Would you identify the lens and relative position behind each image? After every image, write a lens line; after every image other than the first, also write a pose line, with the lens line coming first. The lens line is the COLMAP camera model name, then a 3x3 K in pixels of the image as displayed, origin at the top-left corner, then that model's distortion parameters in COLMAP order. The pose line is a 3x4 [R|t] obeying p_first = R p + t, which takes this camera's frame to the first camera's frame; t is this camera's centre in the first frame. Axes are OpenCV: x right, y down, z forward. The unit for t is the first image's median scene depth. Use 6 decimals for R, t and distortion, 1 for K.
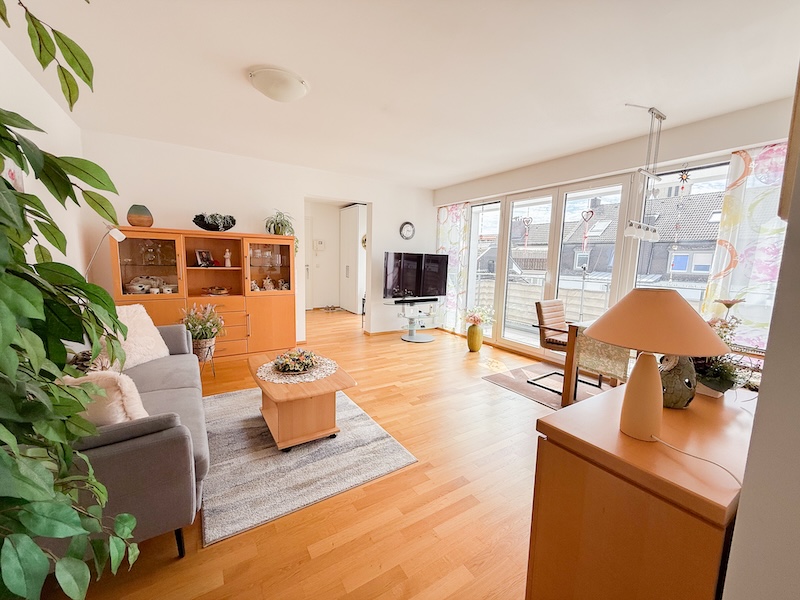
lens RADIAL K [[323.5, 0, 400.6], [0, 323.5, 294.4], [0, 0, 1]] dist [-0.000537, -0.000093]
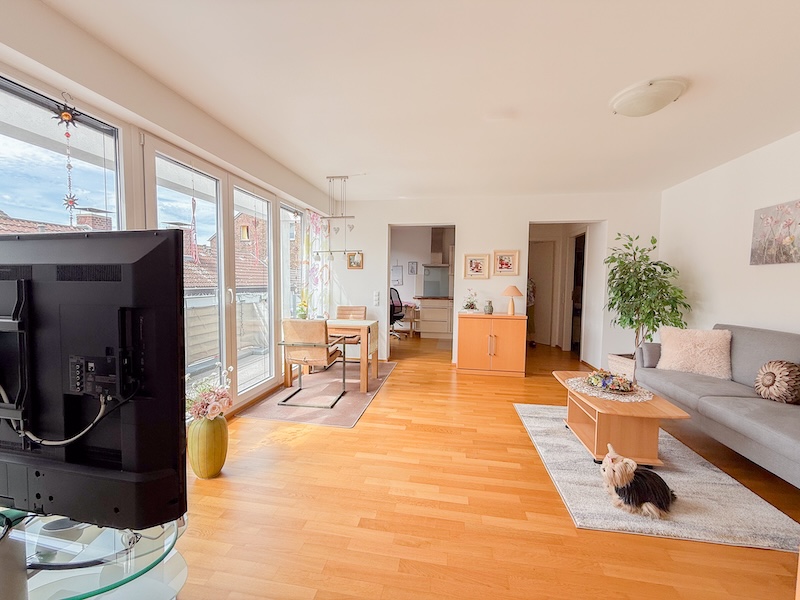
lens RADIAL K [[321.6, 0, 400.0], [0, 321.6, 300.0], [0, 0, 1]] dist [-0.003843, -0.000343]
pose [[-0.739592, -0.076743, 0.668666, -0.312557], [0.041915, 0.986298, 0.159558, -0.157149], [-0.671749, 0.146035, -0.726242, 1.372066]]
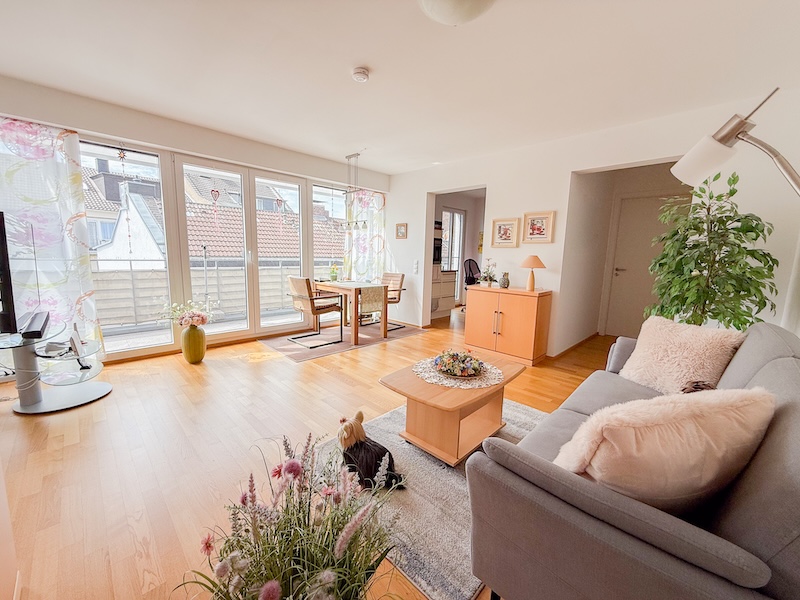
lens RADIAL K [[321.6, 0, 400.0], [0, 321.6, 300.0], [0, 0, 1]] dist [-0.003843, -0.000343]
pose [[-0.219484, -0.174064, 0.959963, -0.691367], [0.076635, 0.977839, 0.194827, -0.090885], [-0.972602, 0.116328, -0.201281, 0.830949]]
